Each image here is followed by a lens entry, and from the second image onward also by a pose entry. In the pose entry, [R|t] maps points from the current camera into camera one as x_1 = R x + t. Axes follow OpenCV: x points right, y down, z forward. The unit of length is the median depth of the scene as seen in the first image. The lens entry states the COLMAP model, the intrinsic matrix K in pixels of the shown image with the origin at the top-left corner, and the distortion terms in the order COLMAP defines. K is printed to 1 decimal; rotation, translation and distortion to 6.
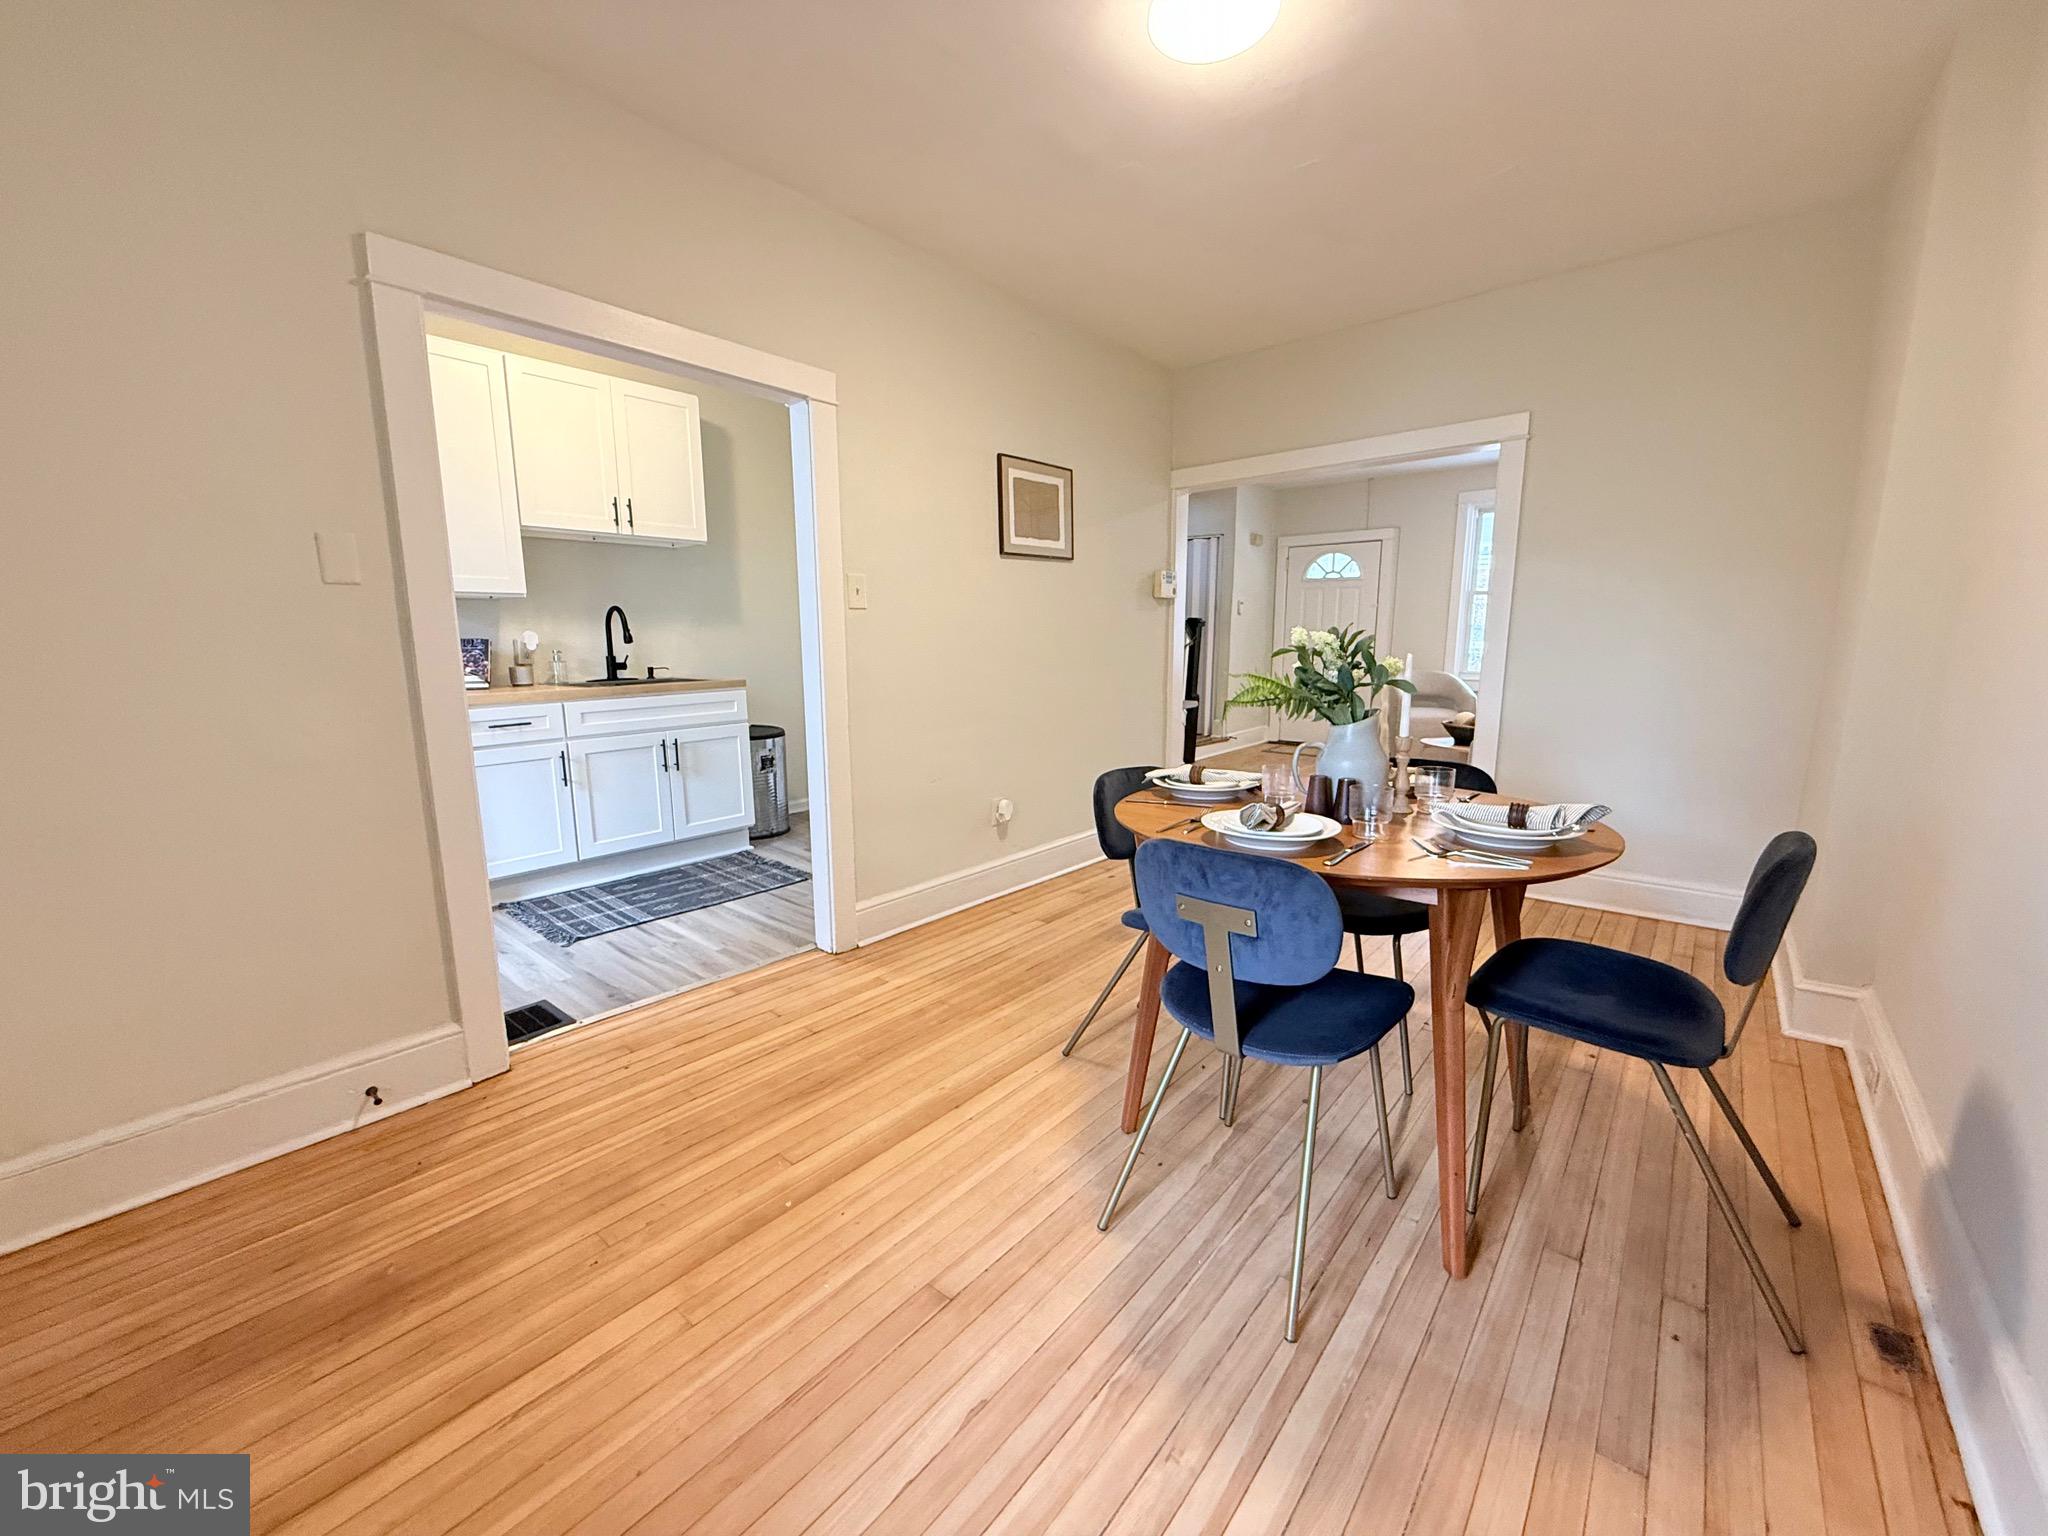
lens RADIAL K [[810.7, 0, 1024.6], [0, 810.7, 764.7], [0, 0, 1]] dist [0.000161, 0.000107]
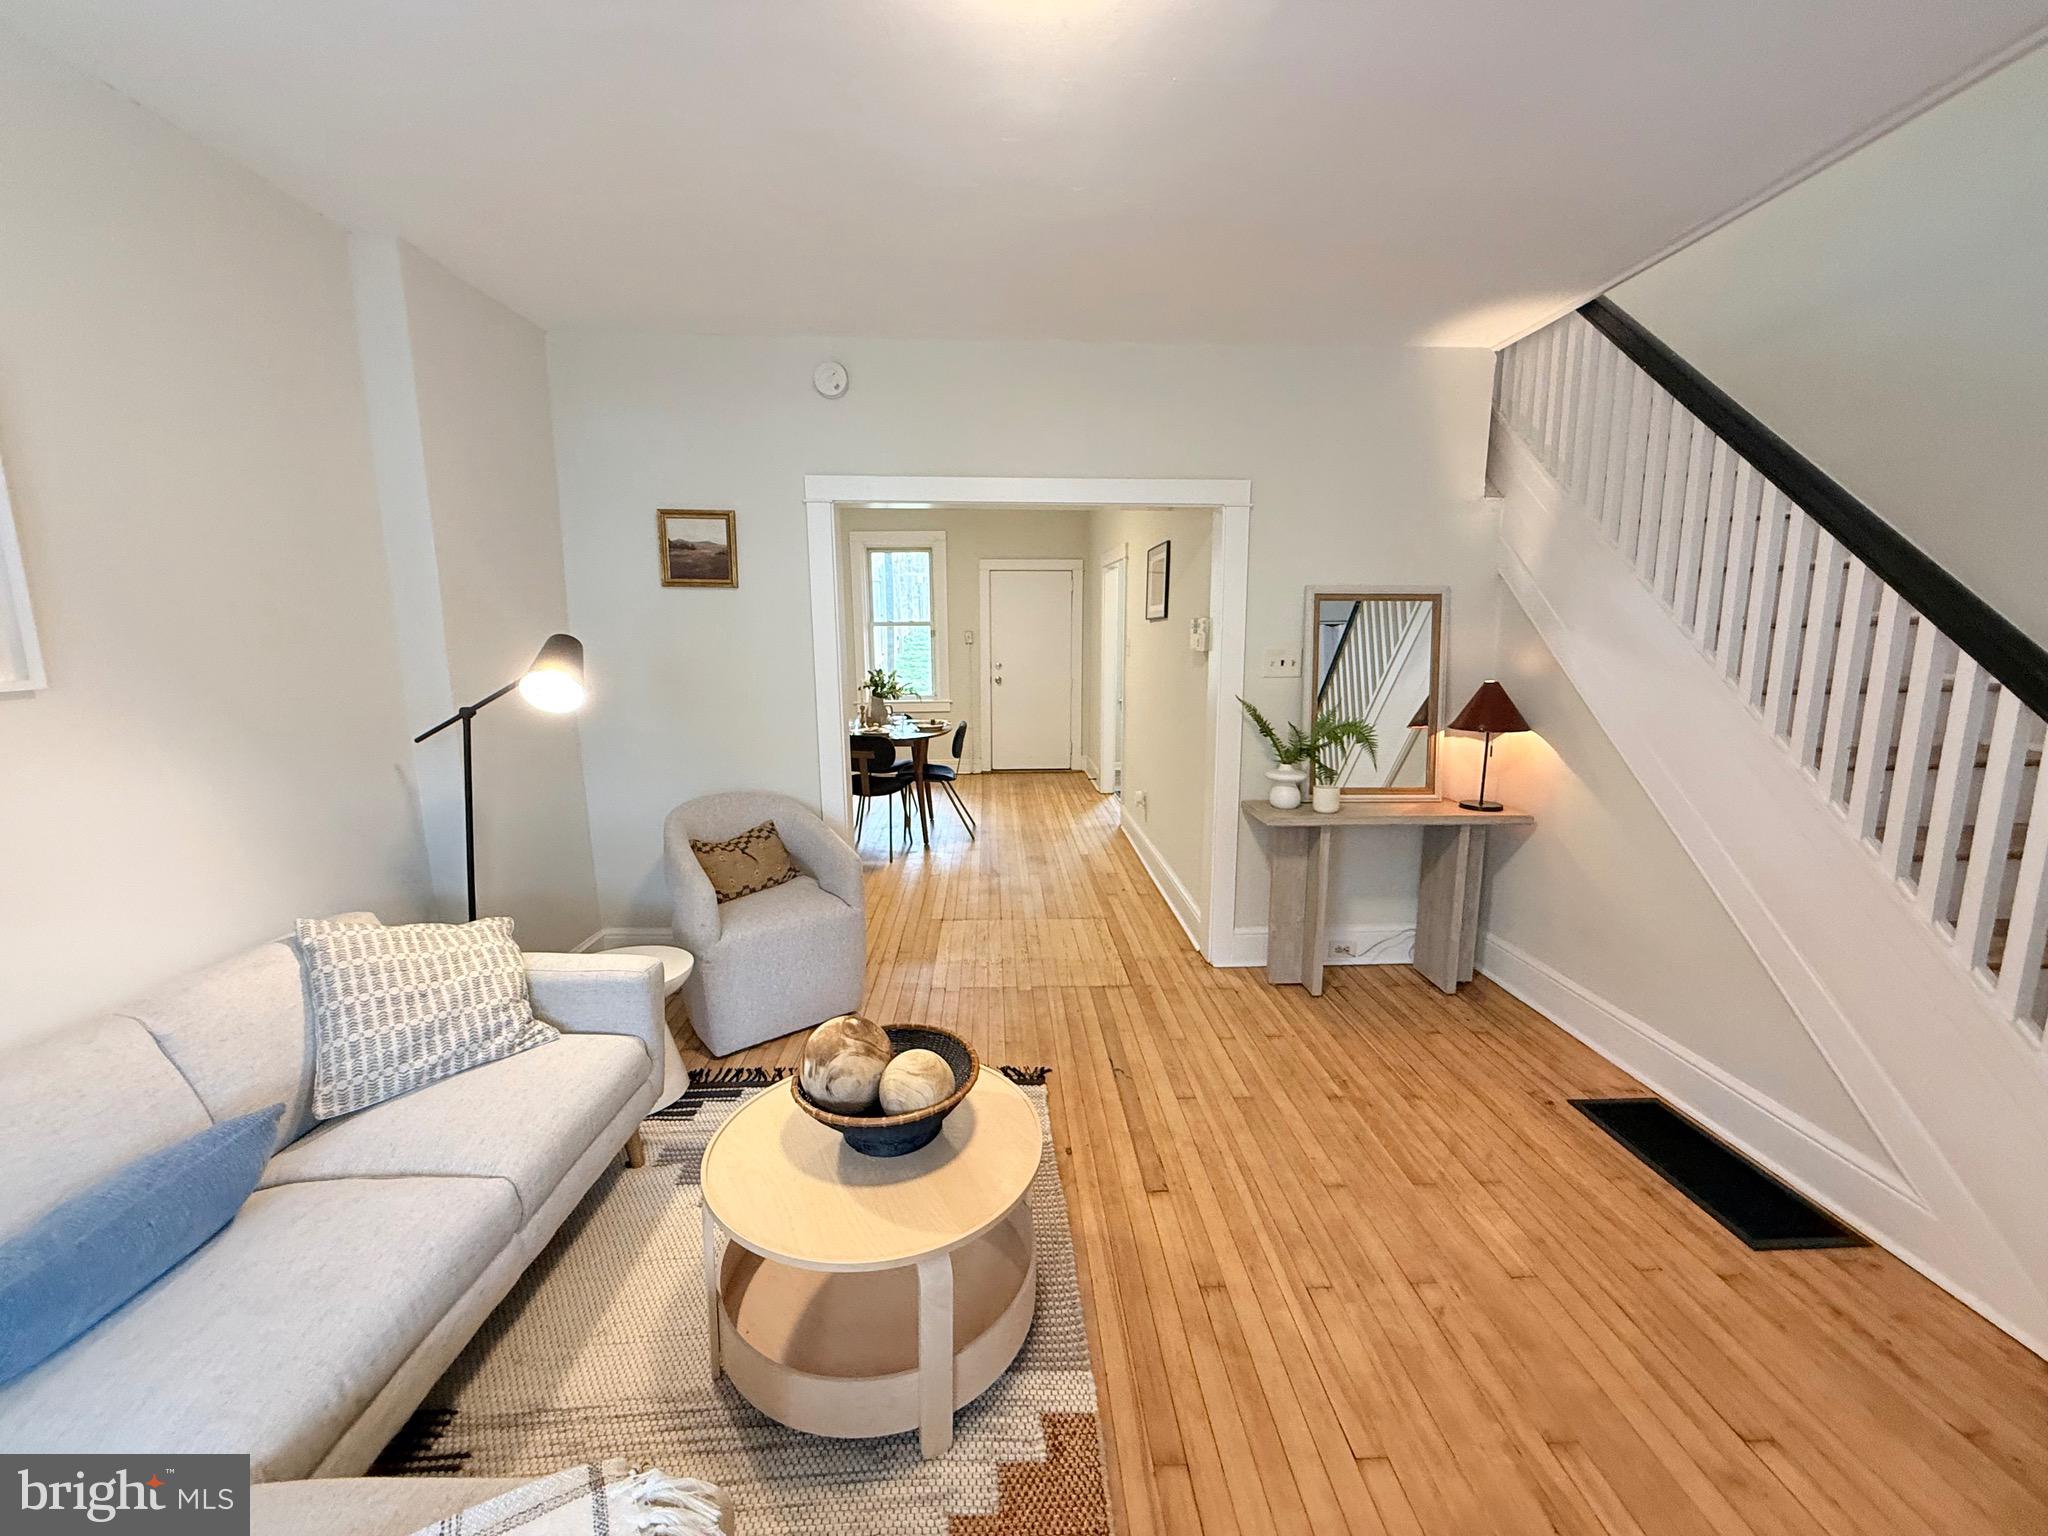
lens RADIAL K [[810.7, 0, 1022.2], [0, 810.7, 768.2], [0, 0, 1]] dist [0.000161, 0.000107]
pose [[-0.738004, 0.127286, -0.662683, 1.043255], [-0.097946, 0.951442, 0.291829, -0.382941], [0.667650, 0.280279, -0.689701, 1.796948]]
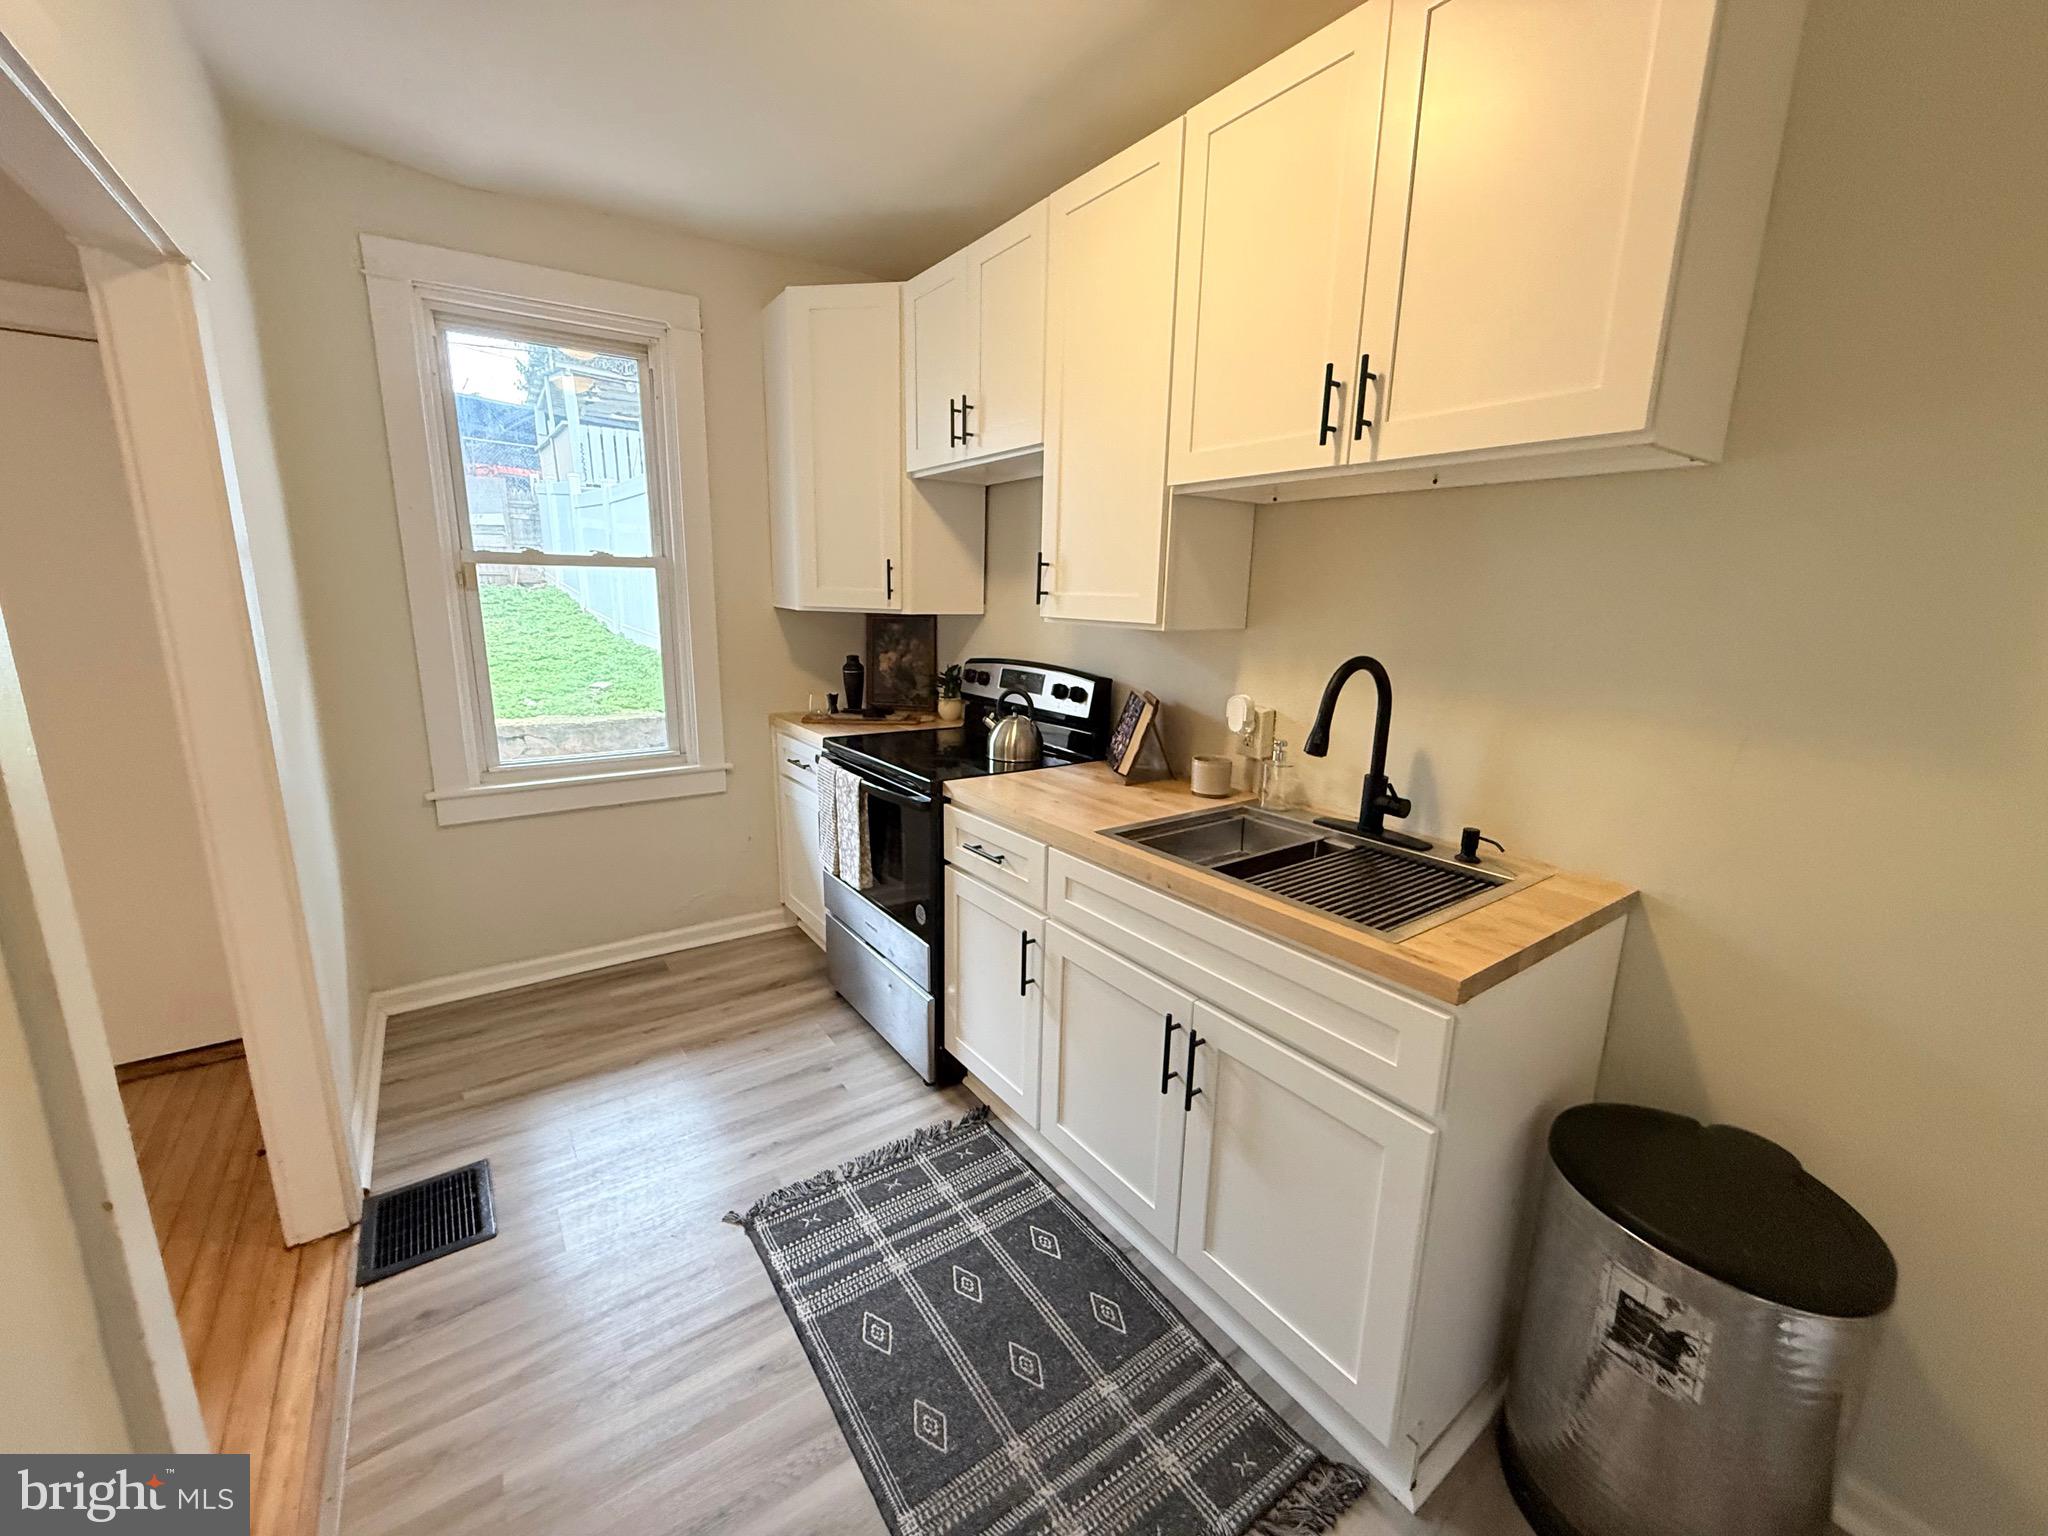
lens RADIAL K [[810.7, 0, 1021.5], [0, 810.7, 764.9], [0, 0, 1]] dist [0.000161, 0.000107]
pose [[-0.252122, 0.202434, -0.946285, -0.096319], [-0.175849, 0.952009, 0.250511, -0.238285], [0.951584, 0.229562, -0.204425, 1.038702]]
